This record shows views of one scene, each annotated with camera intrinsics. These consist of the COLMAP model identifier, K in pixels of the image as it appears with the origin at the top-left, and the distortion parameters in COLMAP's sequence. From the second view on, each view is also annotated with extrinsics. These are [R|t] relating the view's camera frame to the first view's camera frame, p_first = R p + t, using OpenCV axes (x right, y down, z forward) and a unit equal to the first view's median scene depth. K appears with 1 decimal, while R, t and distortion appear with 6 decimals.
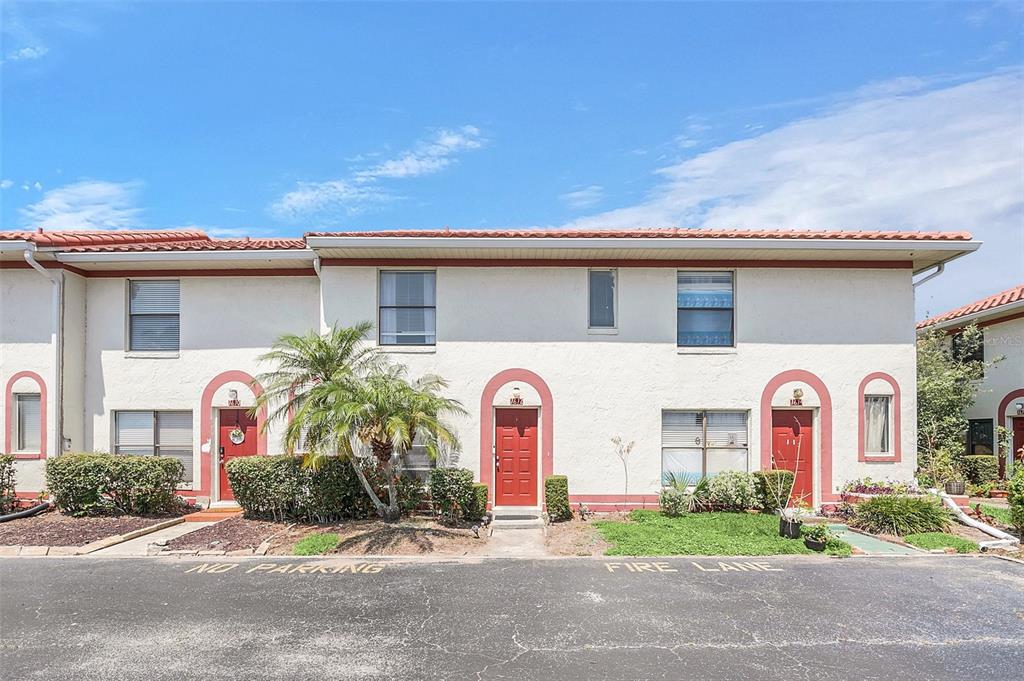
lens RADIAL K [[492.0, 0, 512.0], [0, 492.0, 340.5], [0, 0, 1]] dist [-0.002367, -0.000117]
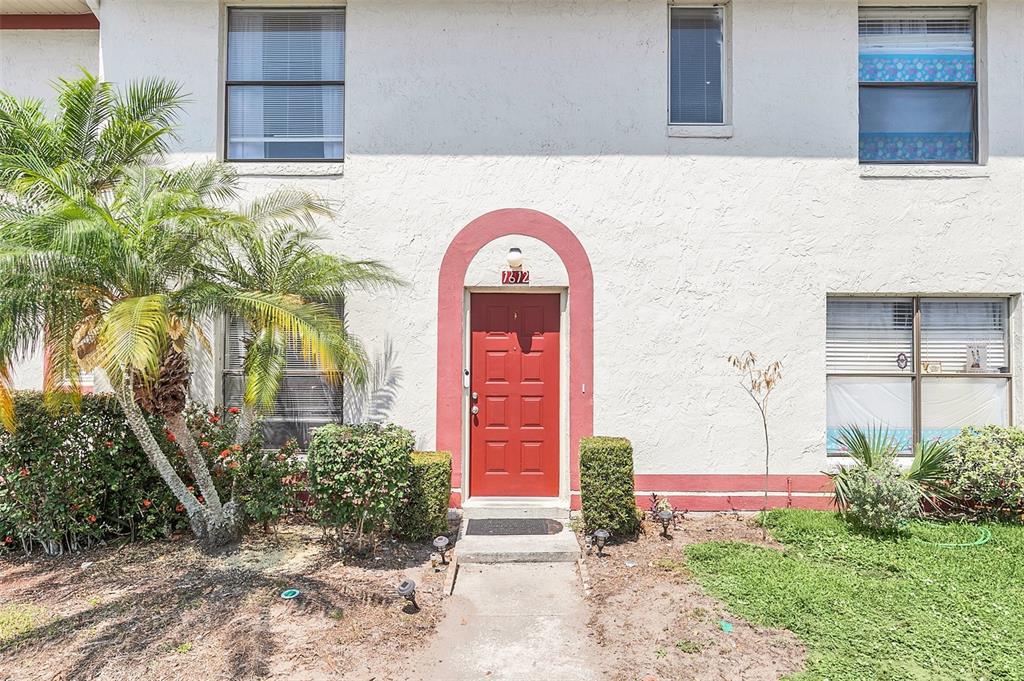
lens RADIAL K [[466.7, 0, 513.5], [0, 466.7, 344.0], [0, 0, 1]] dist [-0.005770, -0.000446]
pose [[0.999991, -0.000171, 0.004265, 0.005729], [-0.000585, 0.984304, 0.176479, 0.111051], [-0.004228, -0.176480, 0.984295, 0.571162]]
